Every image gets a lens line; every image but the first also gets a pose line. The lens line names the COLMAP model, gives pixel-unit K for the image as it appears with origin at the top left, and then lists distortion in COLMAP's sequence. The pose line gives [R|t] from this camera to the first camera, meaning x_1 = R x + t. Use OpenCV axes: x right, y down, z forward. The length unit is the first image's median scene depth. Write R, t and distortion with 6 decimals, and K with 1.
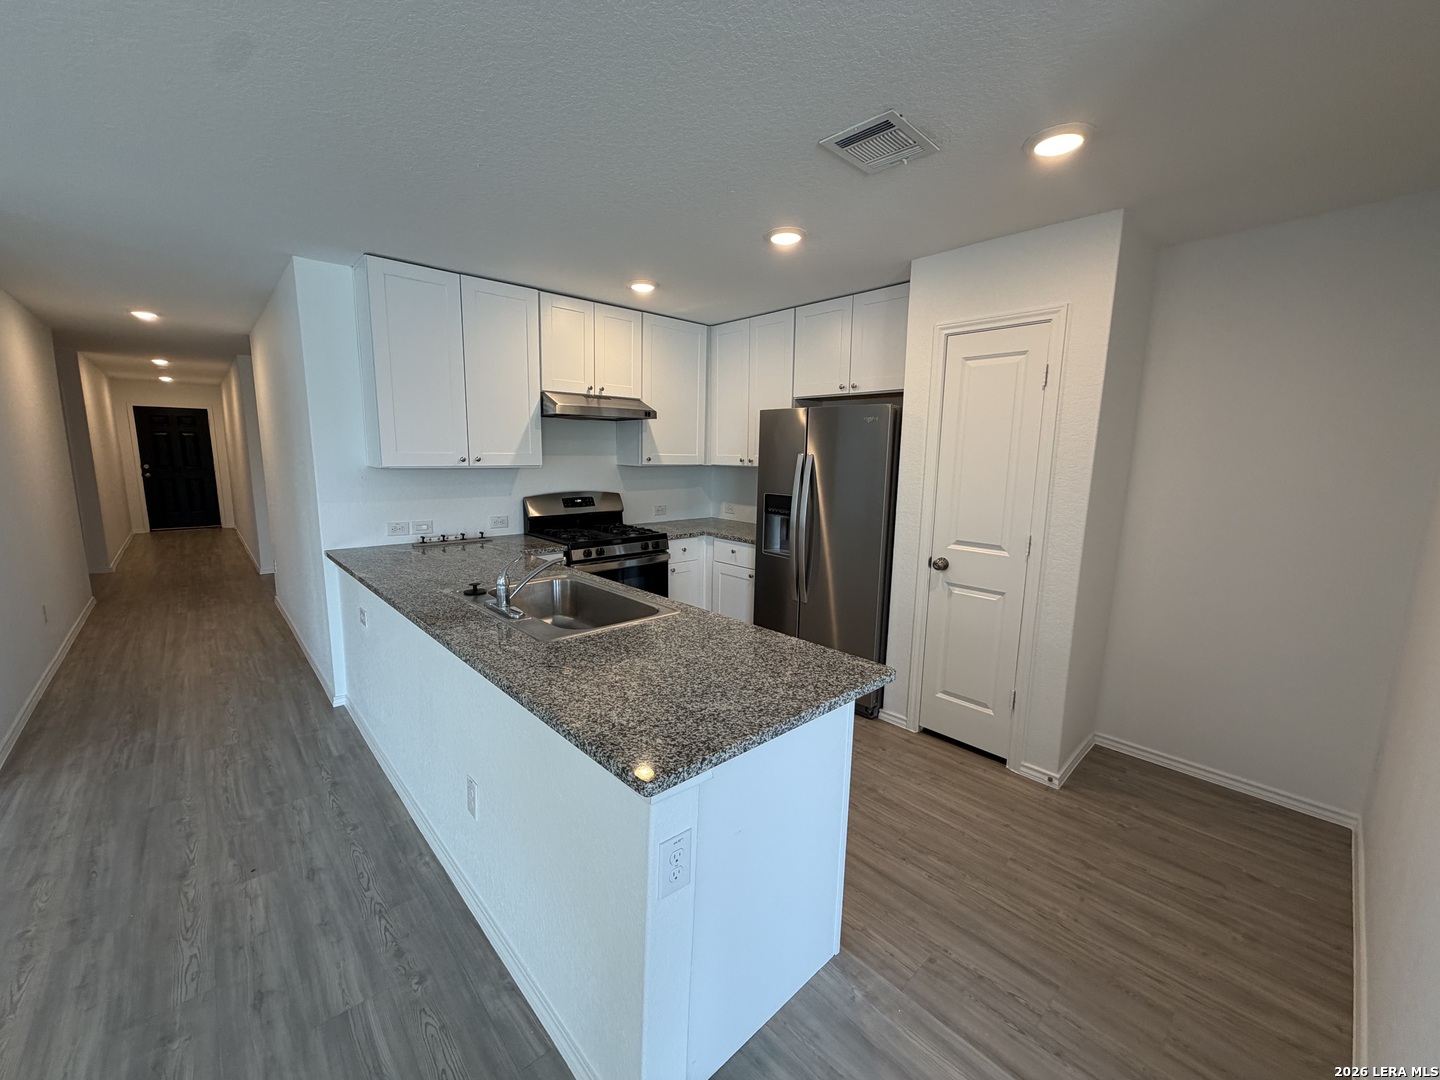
lens RADIAL K [[573.9, 0, 713.8], [0, 573.9, 540.5], [0, 0, 1]] dist [-0.000197, 0.000301]
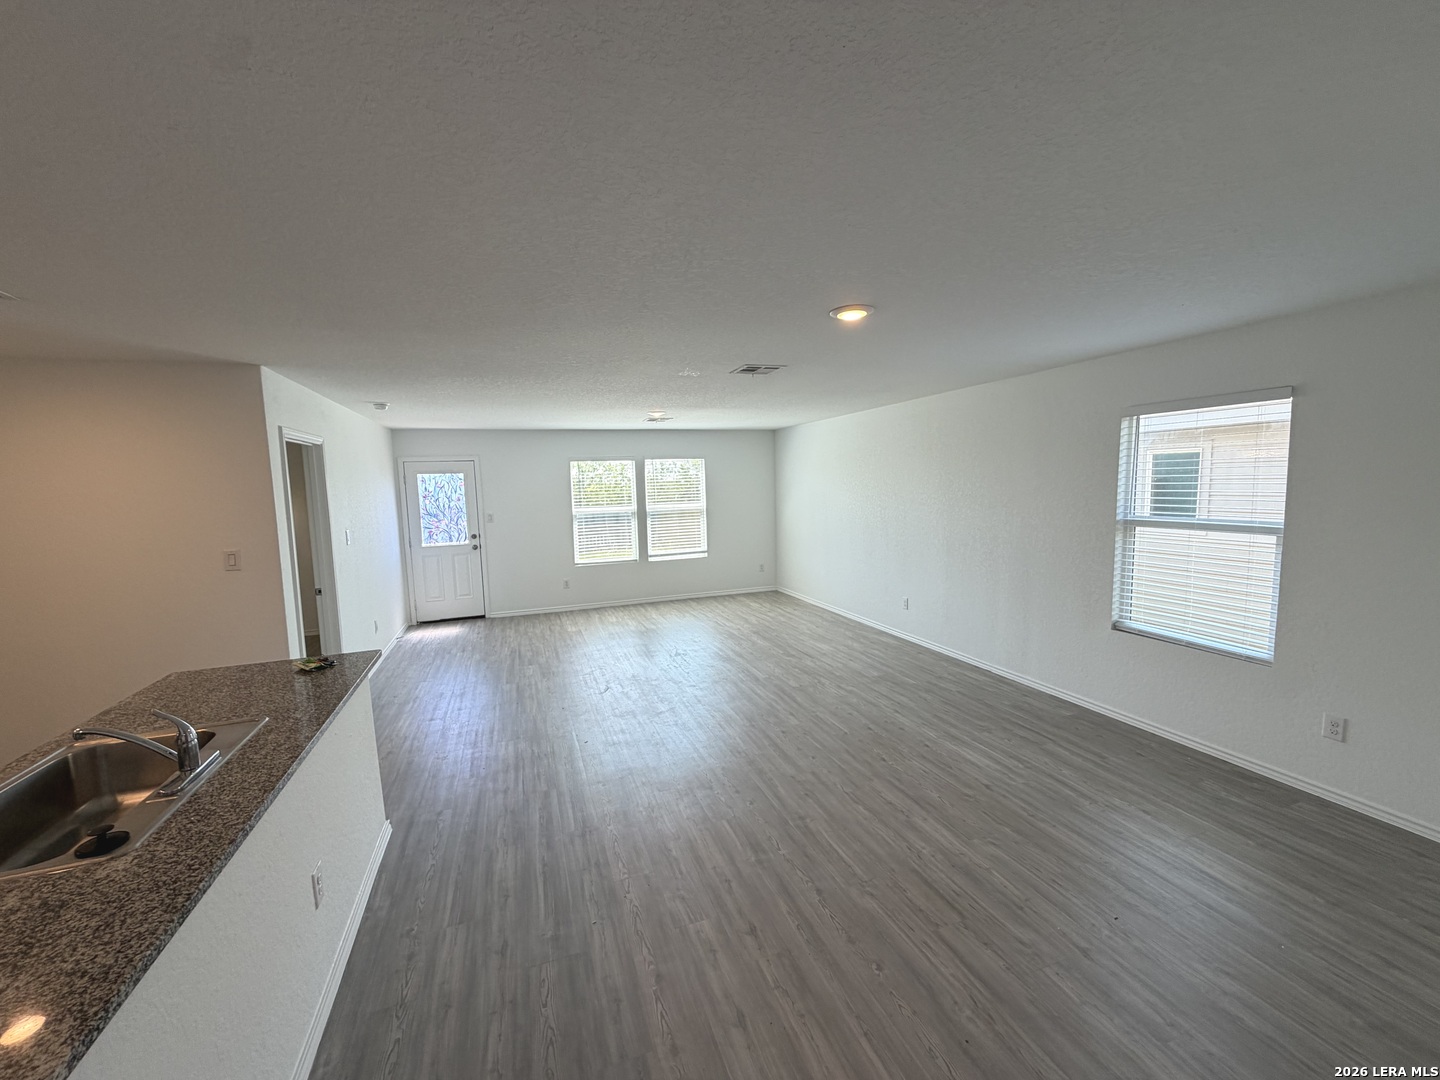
lens RADIAL K [[573.9, 0, 713.8], [0, 573.9, 540.5], [0, 0, 1]] dist [-0.000197, 0.000301]
pose [[-0.921884, -0.027136, 0.386514, -1.178145], [0.074744, 0.966354, 0.246117, -0.293278], [-0.380188, 0.255781, -0.888838, 1.192465]]
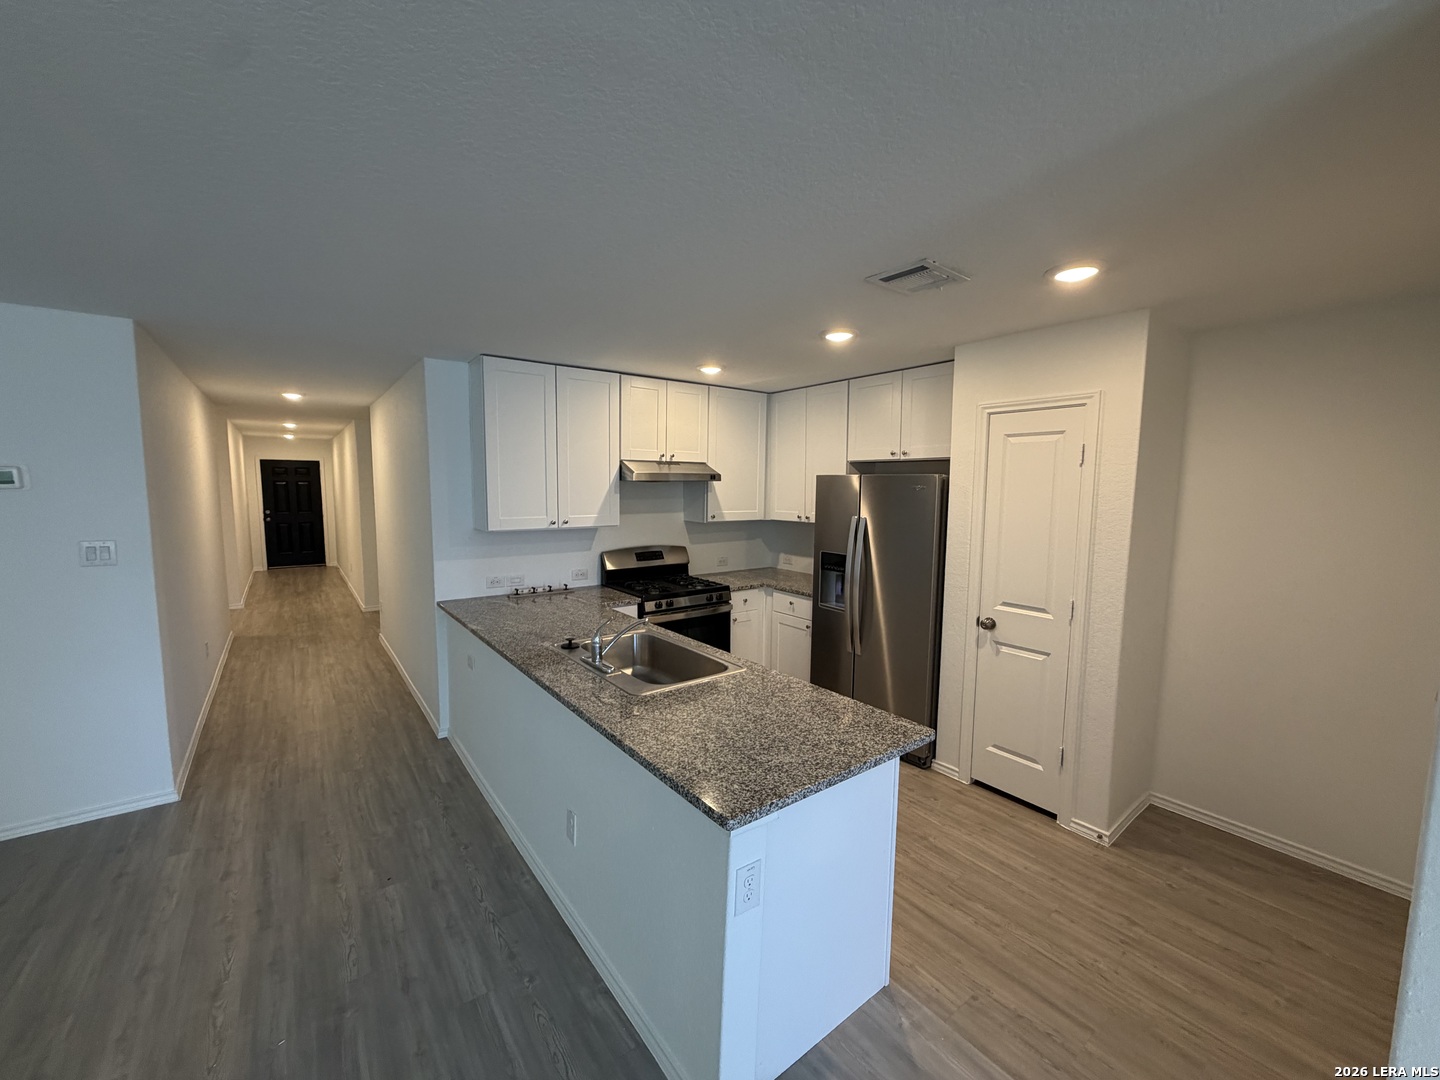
lens RADIAL K [[573.9, 0, 713.8], [0, 573.9, 540.5], [0, 0, 1]] dist [-0.000197, 0.000301]
pose [[0.995303, 0.002922, -0.096763, -0.011414], [-0.008543, 0.998296, -0.057730, -0.059366], [0.096430, 0.058285, 0.993632, -0.147069]]
